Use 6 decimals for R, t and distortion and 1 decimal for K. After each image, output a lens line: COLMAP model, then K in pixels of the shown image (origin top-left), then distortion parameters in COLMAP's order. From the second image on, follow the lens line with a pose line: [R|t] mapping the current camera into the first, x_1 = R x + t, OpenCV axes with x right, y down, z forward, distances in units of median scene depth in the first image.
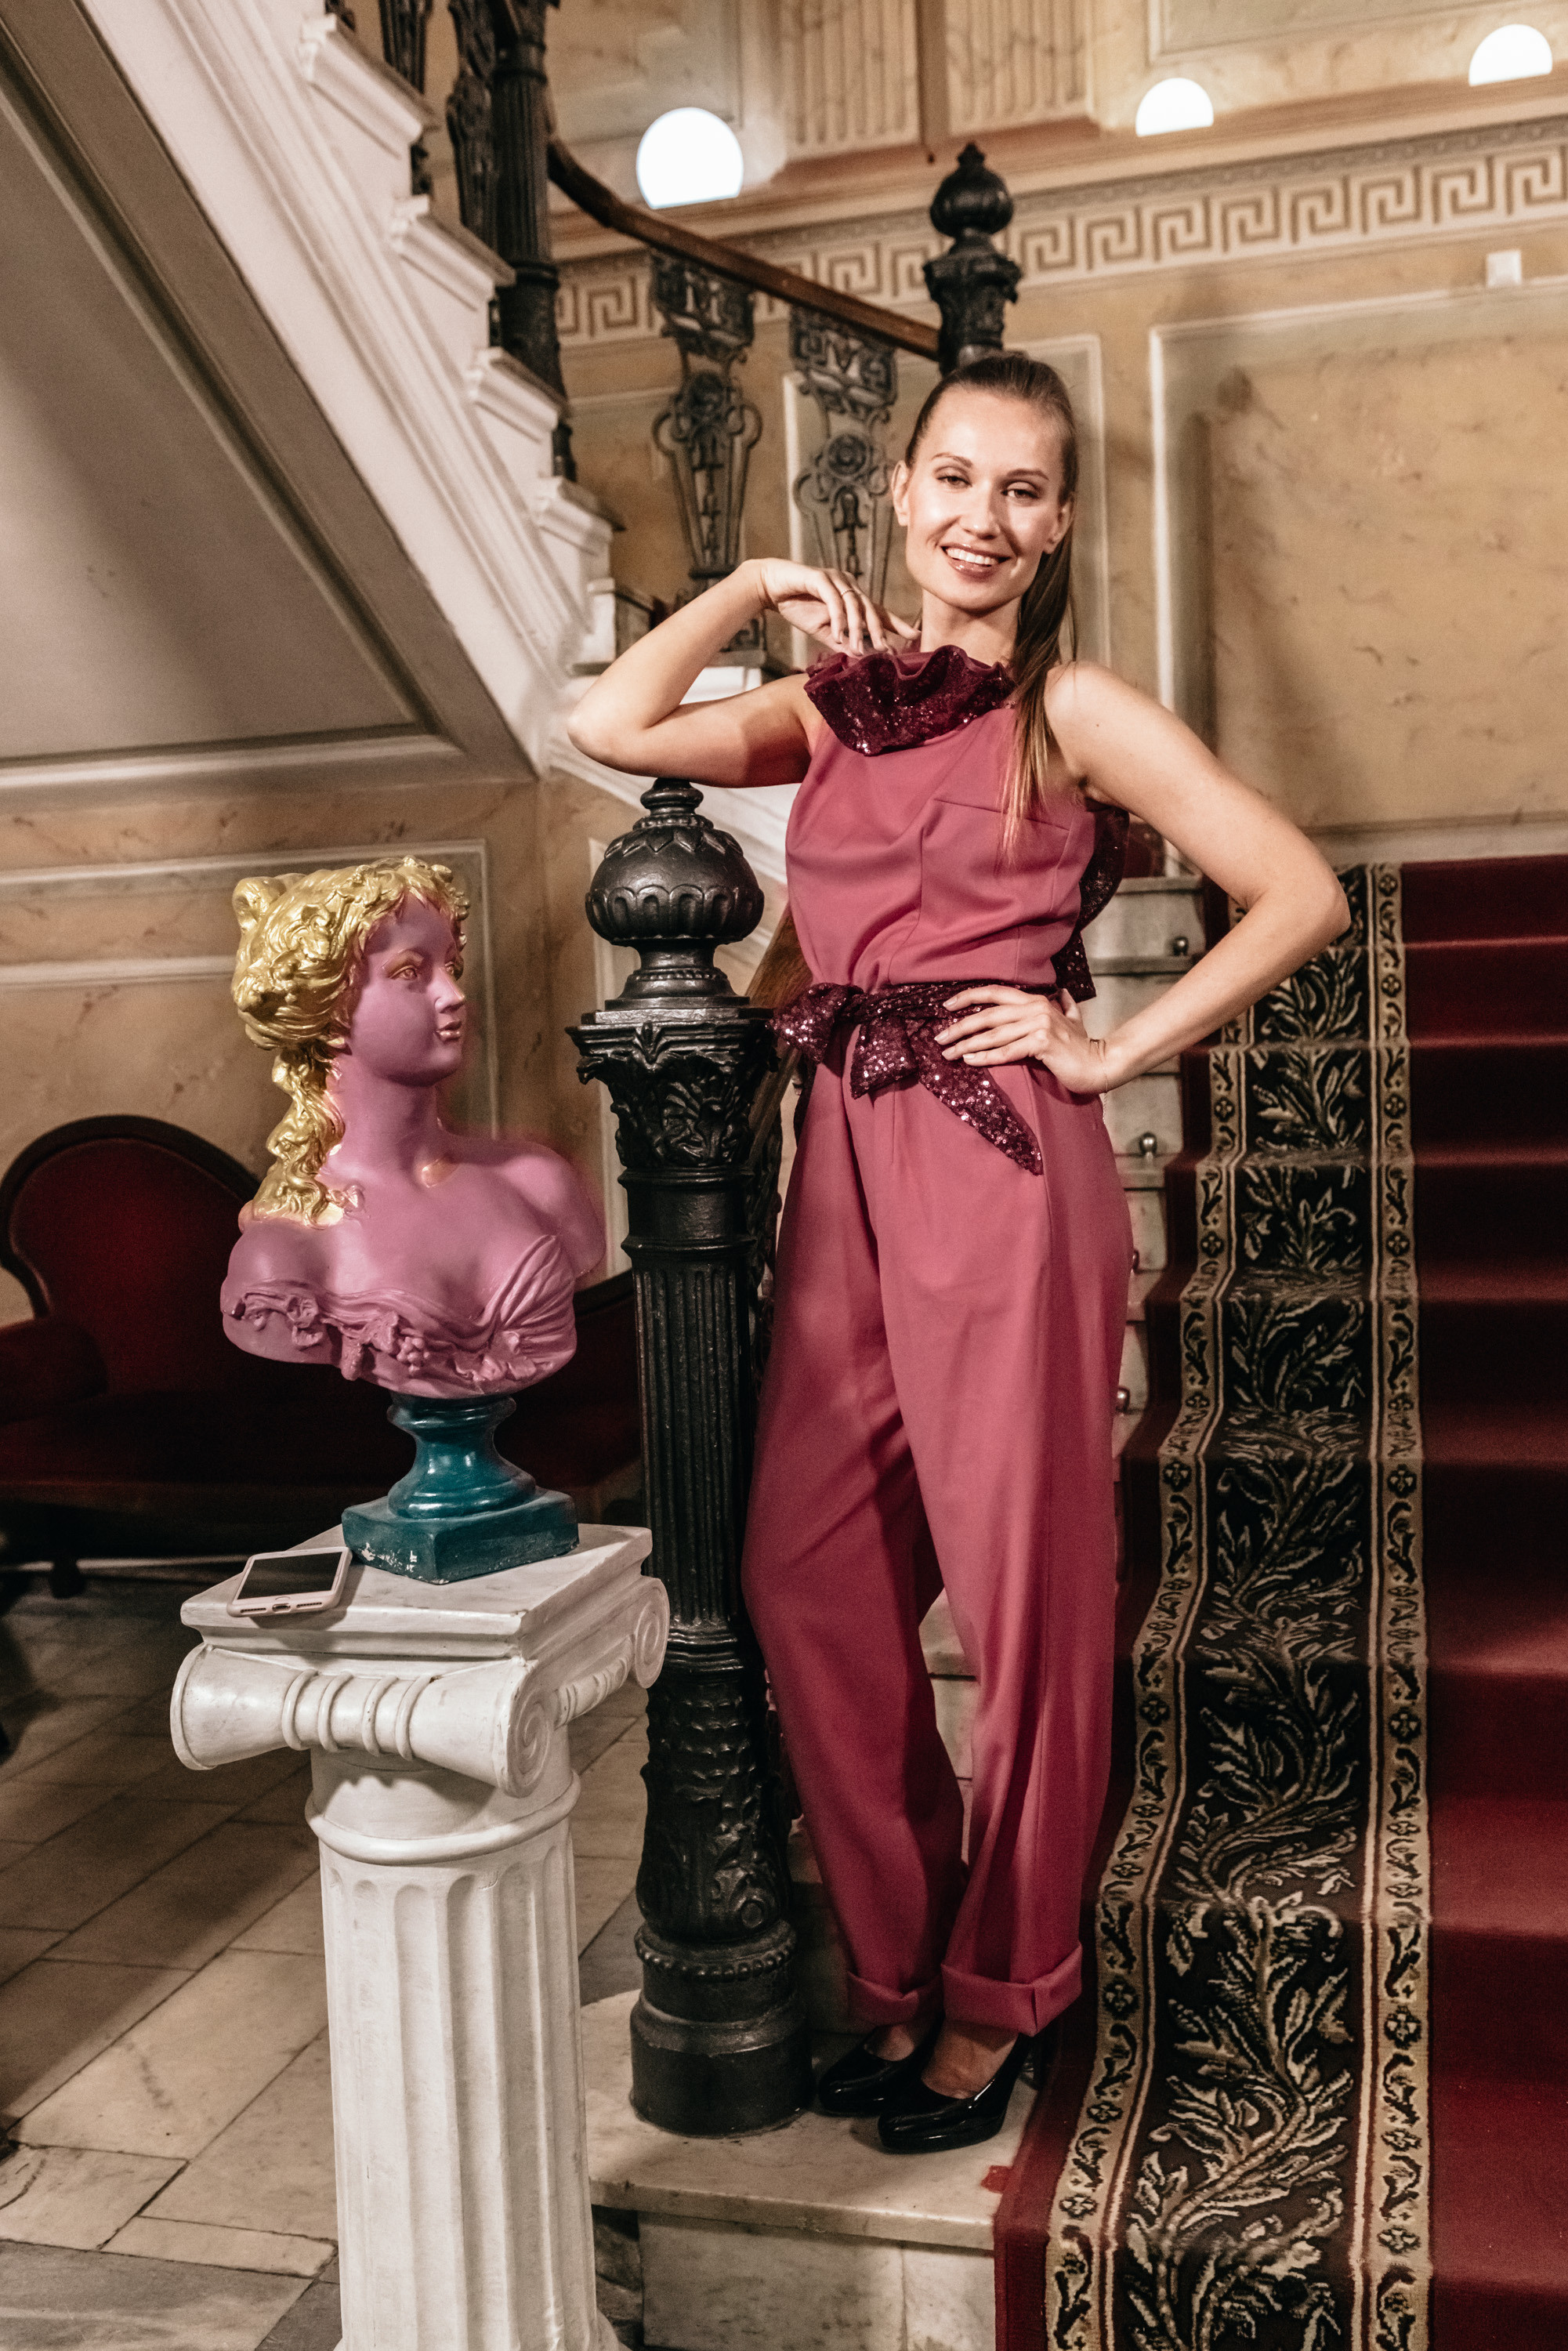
lens RADIAL K [[2155.2, 0, 784.0], [0, 2155.2, 1175.5], [0, 0, 1]] dist [0.003952, -0.006867]
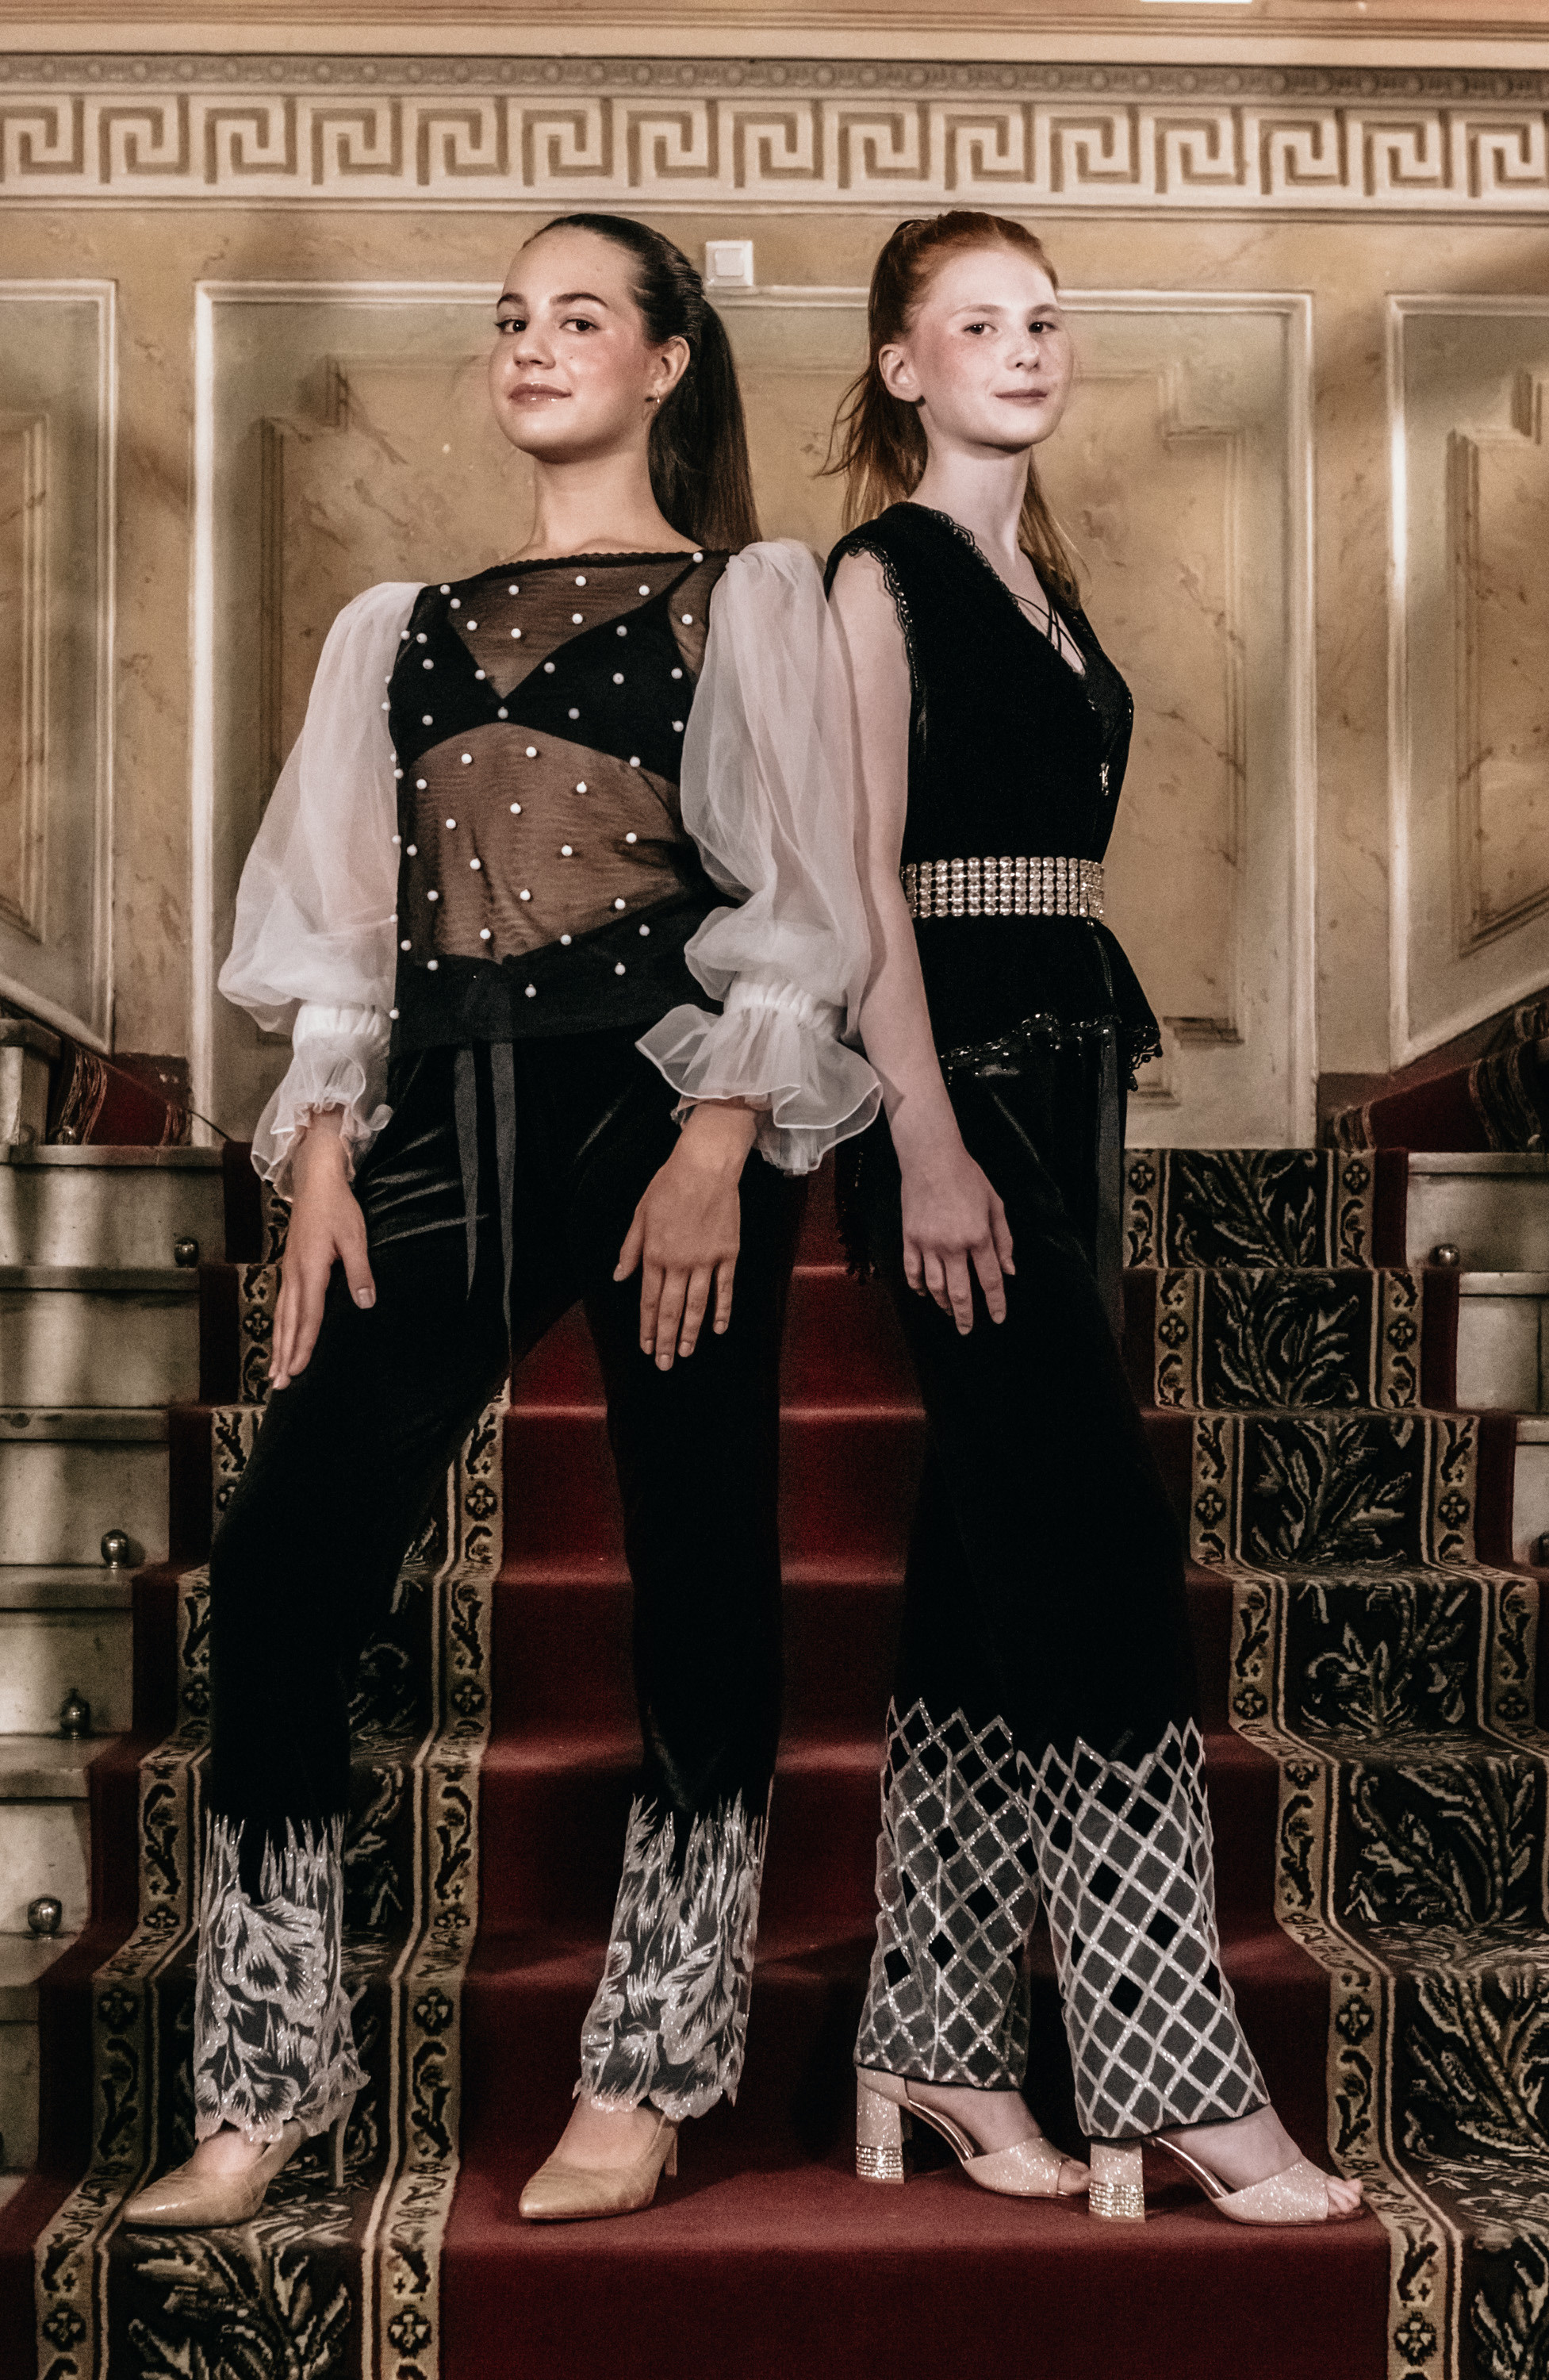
lens RADIAL K [[4092.5, 0, 766.9], [0, 4092.5, 1244.9], [0, 0, 1]] dist [-0.034208, -0.041504]
pose [[0.954406, 0.051362, 0.294059, -0.015521], [-0.017993, 0.993193, -0.115078, 0.044040], [-0.297968, 0.104540, 0.948834, -0.325585]]
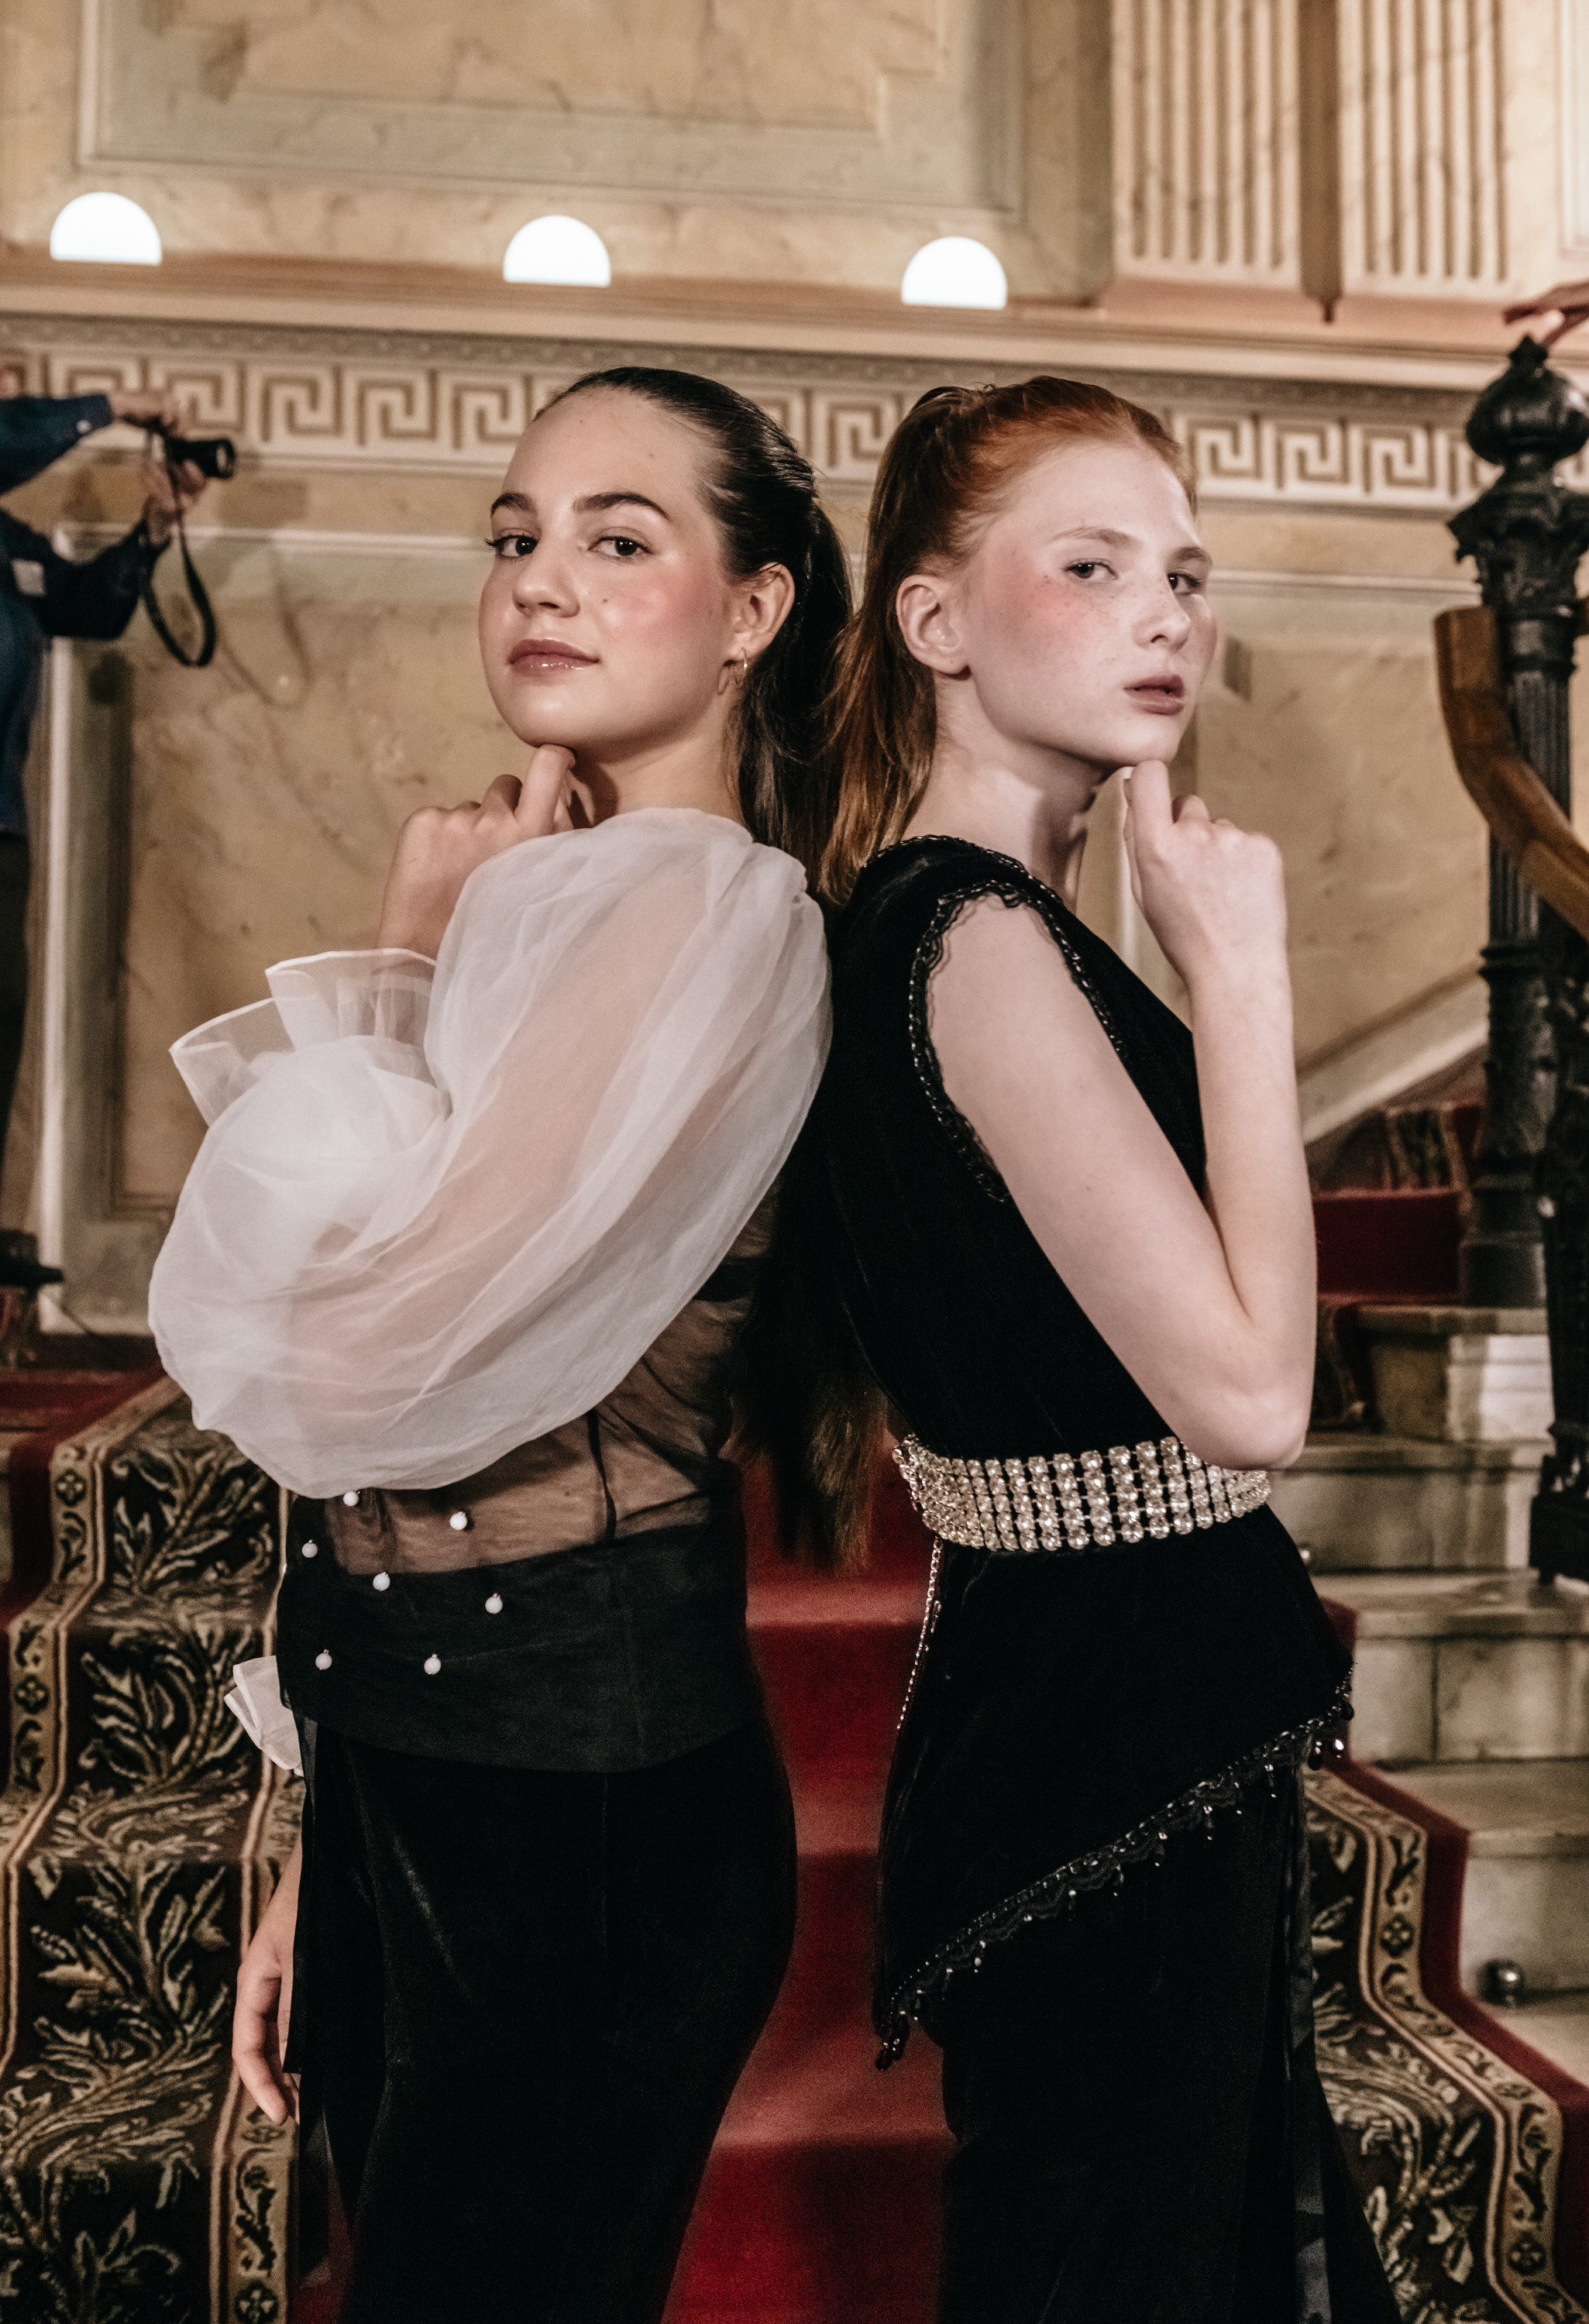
lens RADIAL K [[2553.3, 0, 754.0], [0, 2553.3, 1114.7], [0, 0, 1]] dist [-0.042262, 0.057729]
pose [[0.921608, 0.065667, 0.382526, 0.165544], [-0.015558, 0.991041, -0.132645, -0.216456], [-0.387810, 0.116296, 0.914374, 0.408128]]
